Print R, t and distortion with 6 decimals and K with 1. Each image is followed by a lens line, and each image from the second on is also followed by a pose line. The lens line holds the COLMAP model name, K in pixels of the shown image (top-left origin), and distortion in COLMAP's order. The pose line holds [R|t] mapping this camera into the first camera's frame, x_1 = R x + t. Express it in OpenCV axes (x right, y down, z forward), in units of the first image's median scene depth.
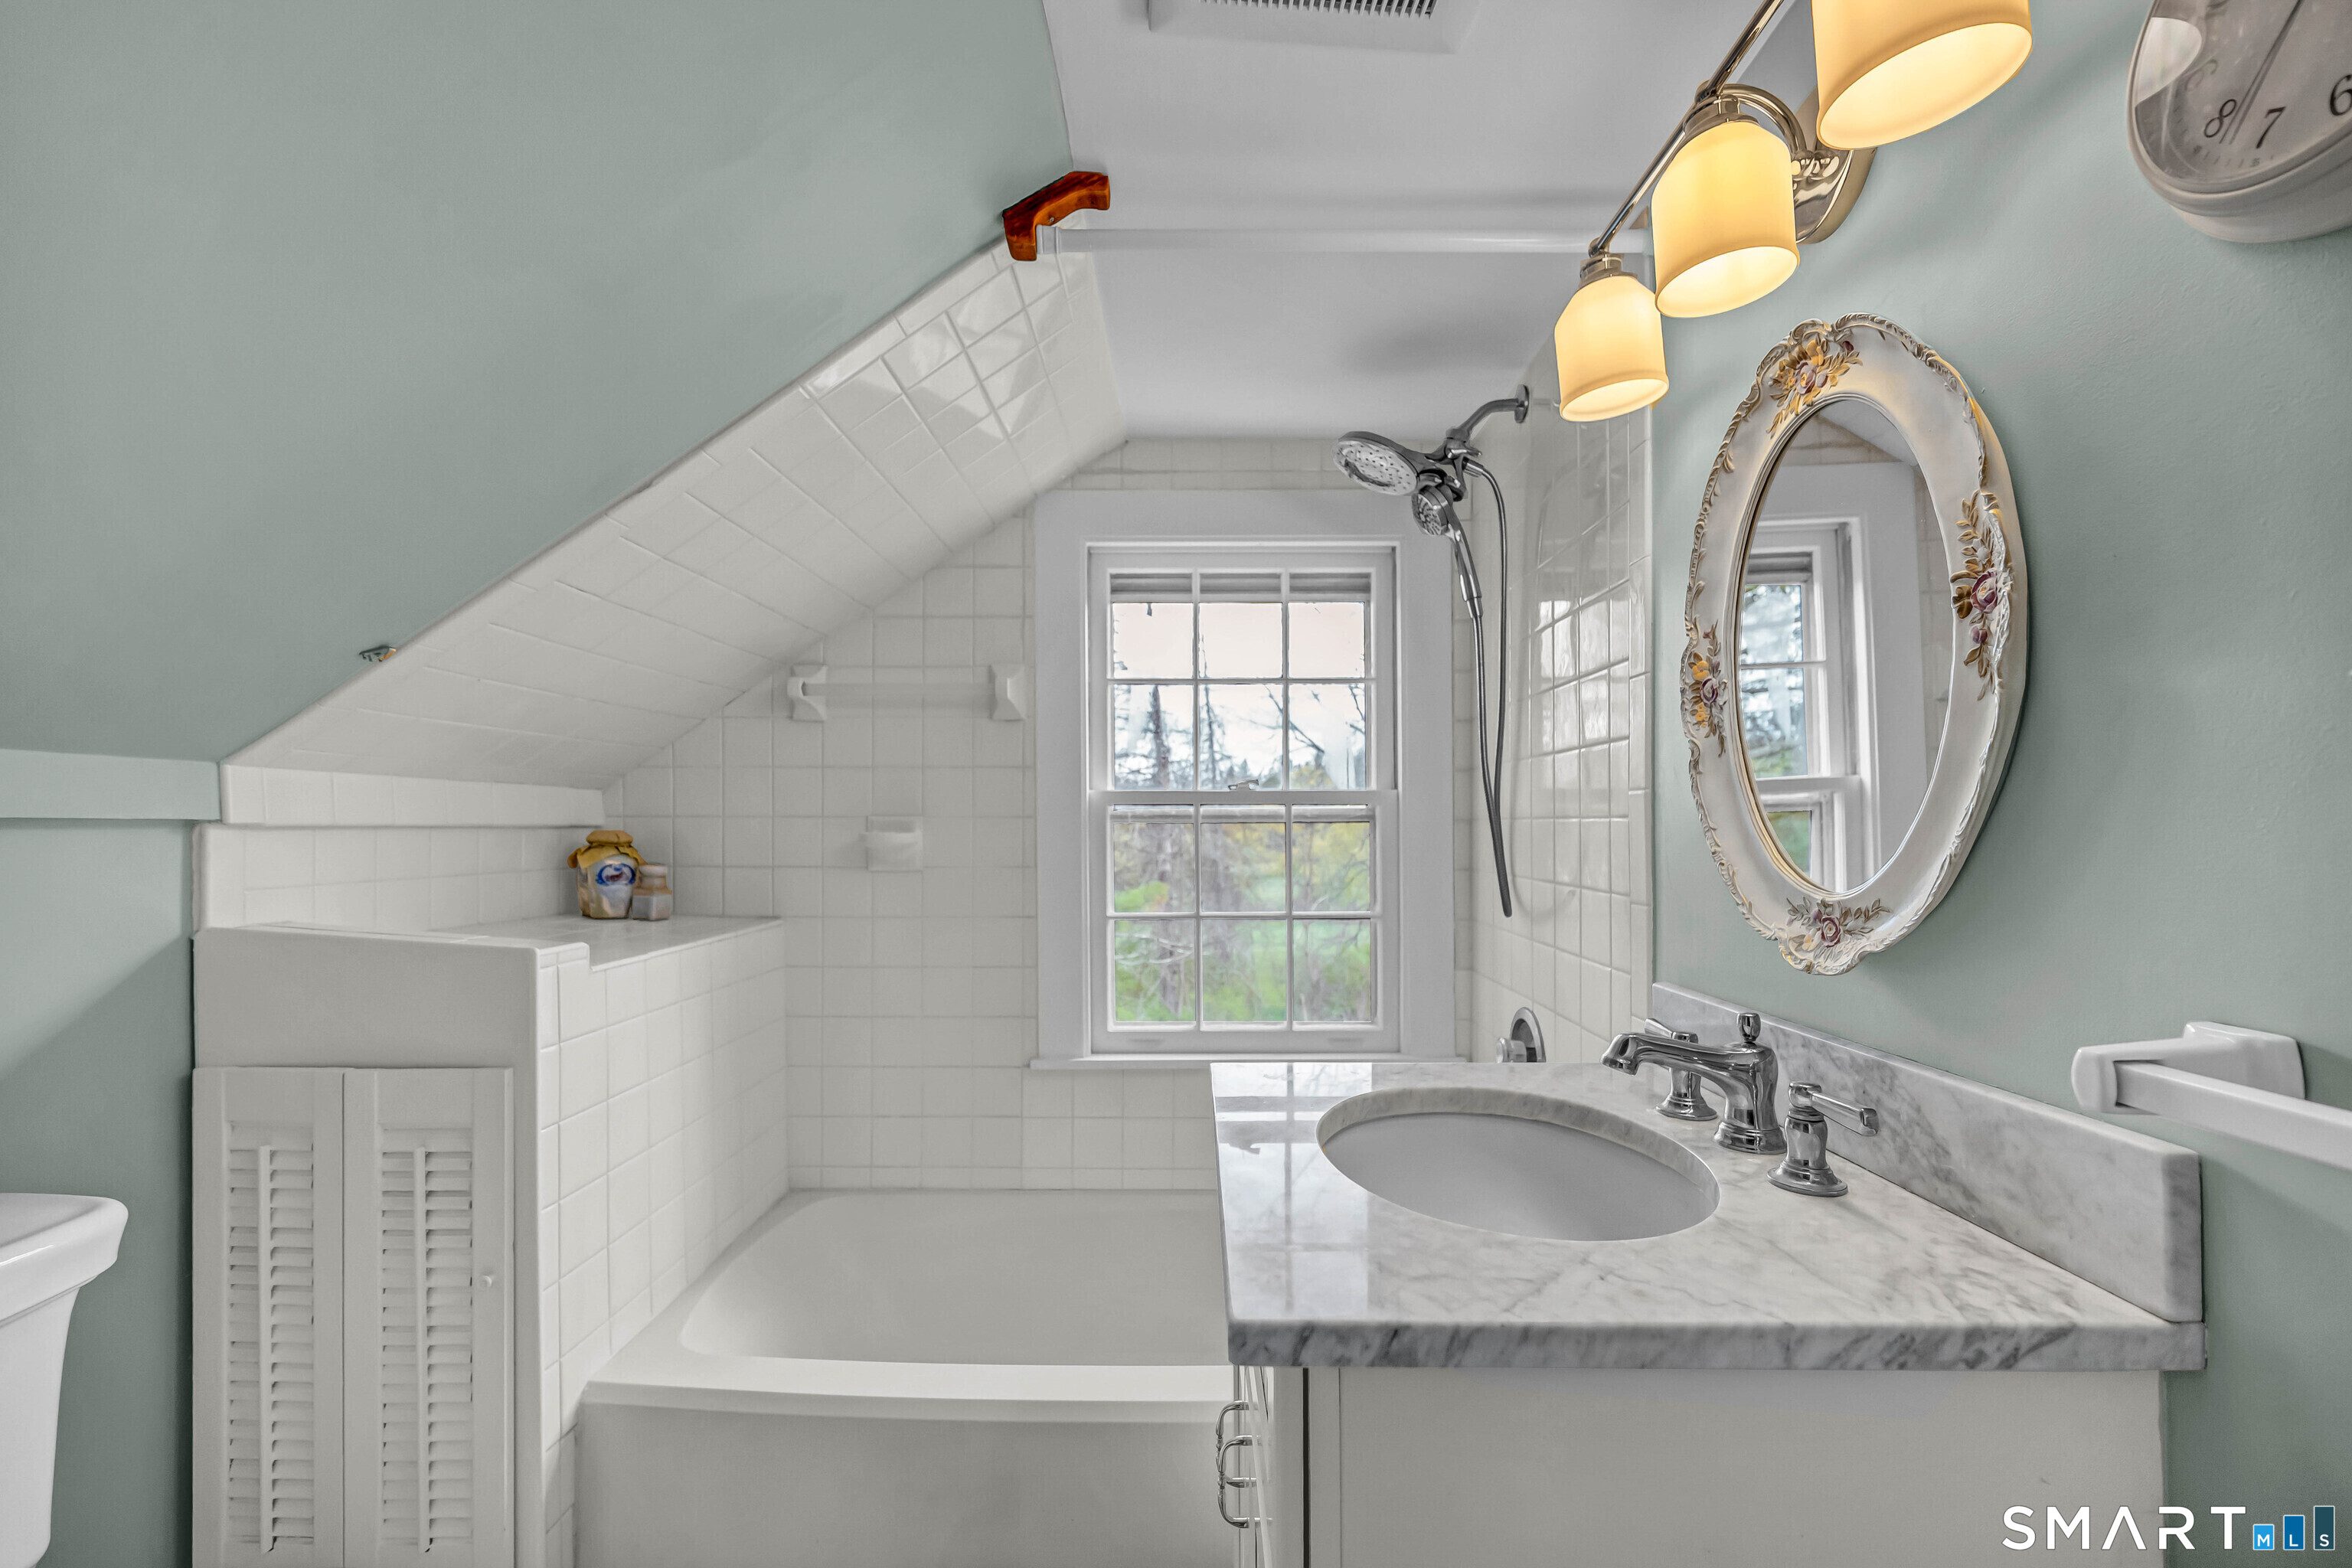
lens RADIAL K [[943.9, 0, 1180.2], [0, 943.9, 815.1], [0, 0, 1]] dist [0.000613, 0.000013]
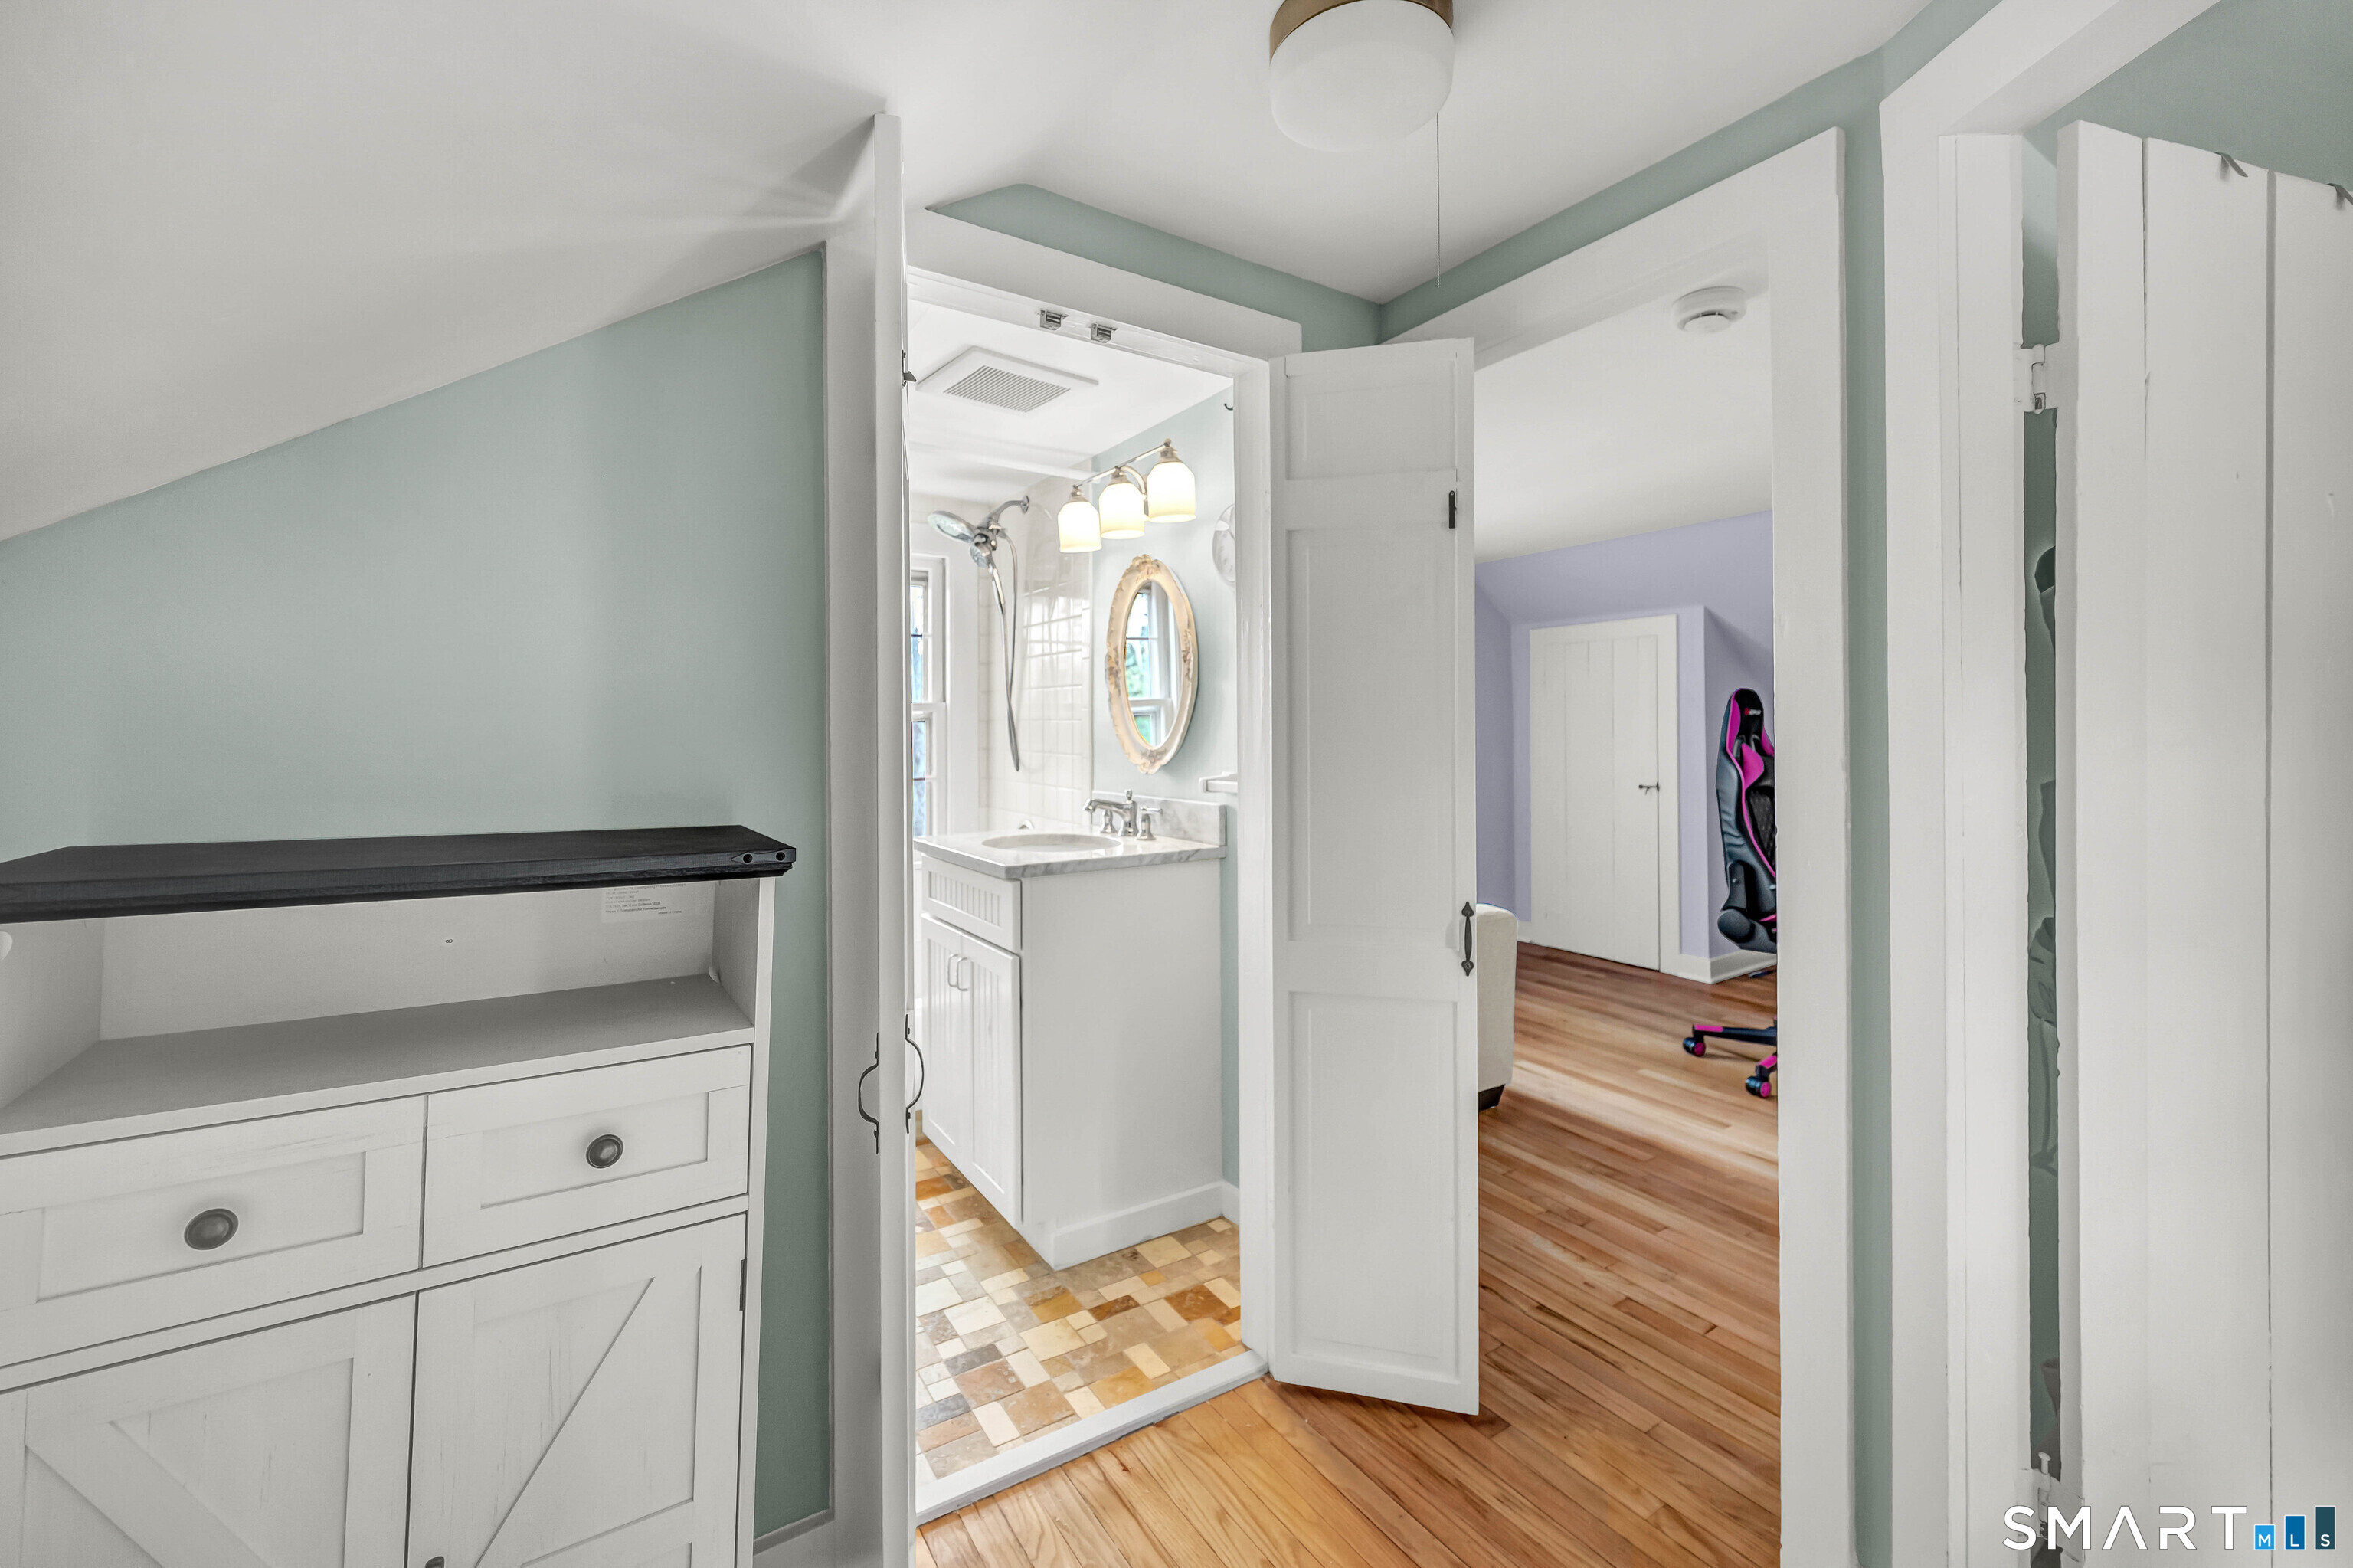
lens RADIAL K [[965.7, 0, 1122.4], [0, 965.7, 720.3], [0, 0, 1]] dist [0.000682, 0.000027]
pose [[0.850375, 0.002236, 0.526173, -0.926530], [-0.005322, 0.999976, 0.004353, -0.011754], [-0.526150, -0.006502, 0.850367, -1.433040]]
